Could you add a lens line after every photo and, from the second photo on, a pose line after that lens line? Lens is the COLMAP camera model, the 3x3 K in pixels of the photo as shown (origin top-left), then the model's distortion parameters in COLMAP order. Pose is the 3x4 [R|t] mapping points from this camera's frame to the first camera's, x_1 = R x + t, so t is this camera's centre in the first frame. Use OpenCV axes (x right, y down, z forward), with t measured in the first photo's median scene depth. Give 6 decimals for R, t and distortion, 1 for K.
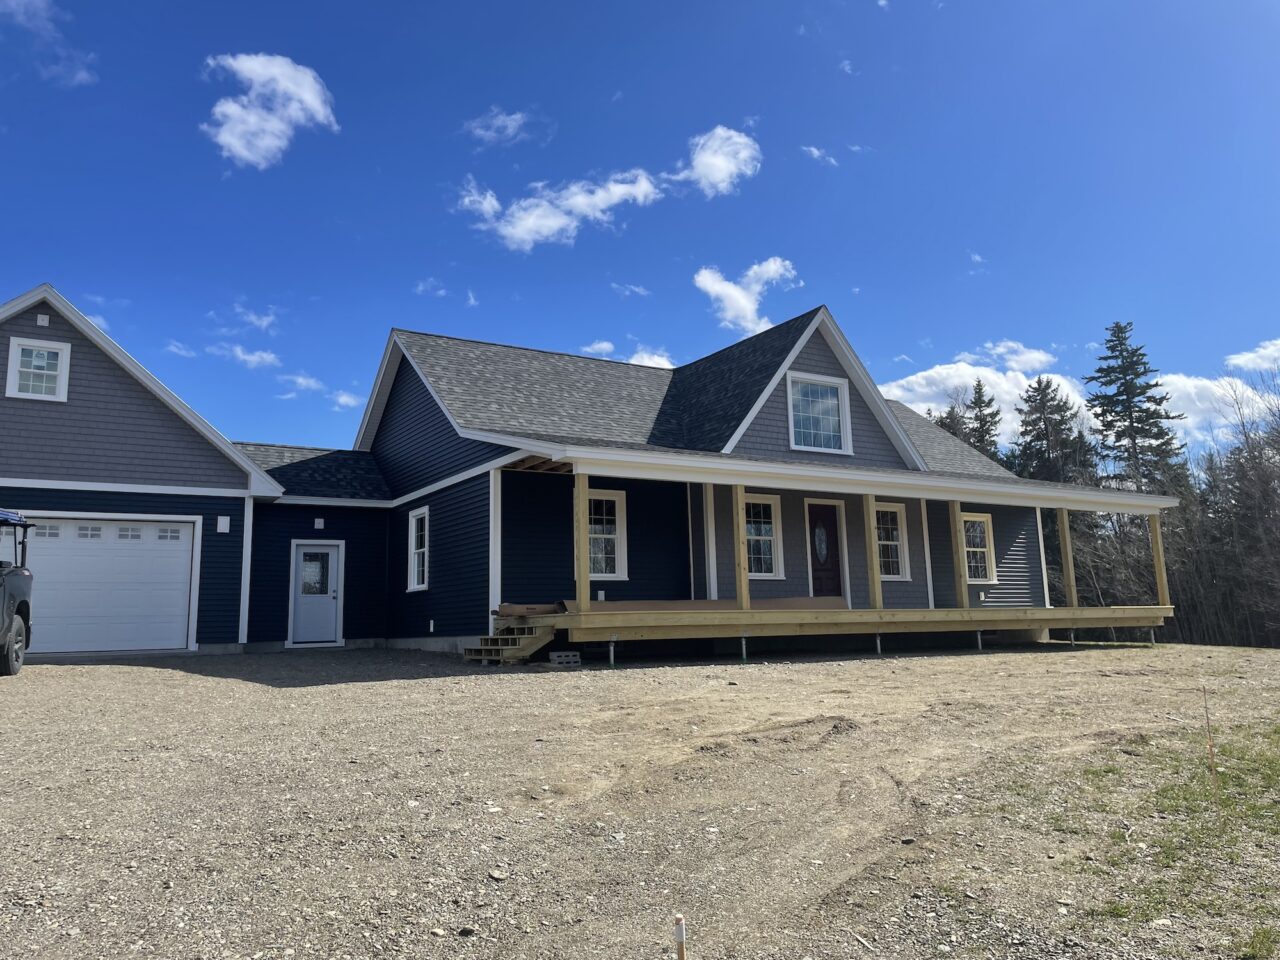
lens RADIAL K [[973.7, 0, 632.7], [0, 973.7, 427.1], [0, 0, 1]] dist [0.096845, -0.100256]
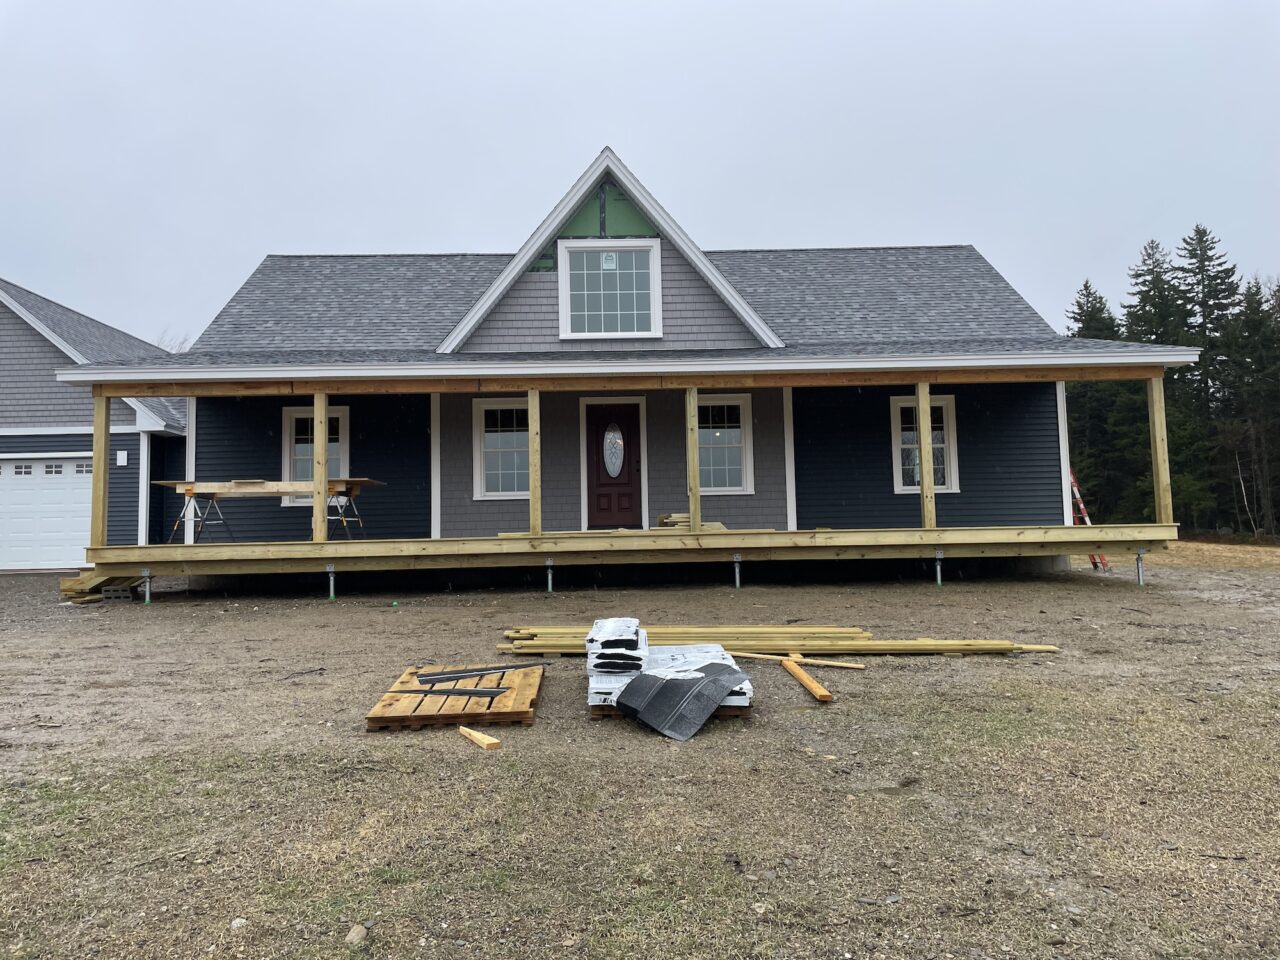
lens RADIAL K [[973.7, 0, 632.7], [0, 973.7, 427.1], [0, 0, 1]] dist [0.096845, -0.100256]
pose [[0.853322, -0.054728, -0.518504, 0.597881], [0.105513, 0.992025, 0.068939, 0.043696], [0.510596, -0.113536, 0.852292, 0.317268]]
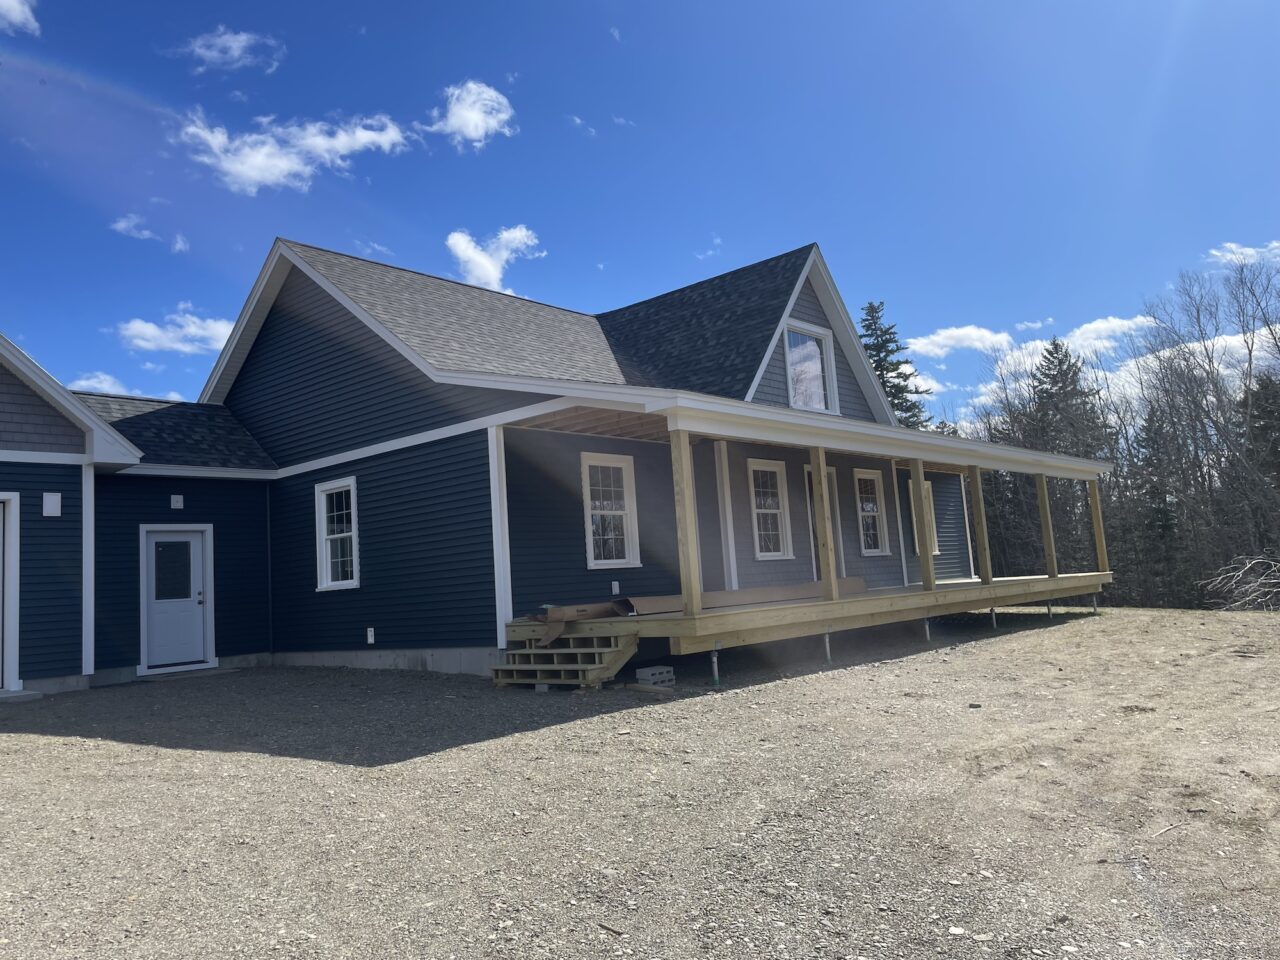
lens RADIAL K [[973.7, 0, 632.7], [0, 973.7, 427.1], [0, 0, 1]] dist [0.096845, -0.100256]
pose [[0.956798, 0.008199, 0.290638, -0.209653], [-0.016261, 0.999547, 0.025334, 0.019065], [-0.290298, -0.028966, 0.956498, 0.204128]]
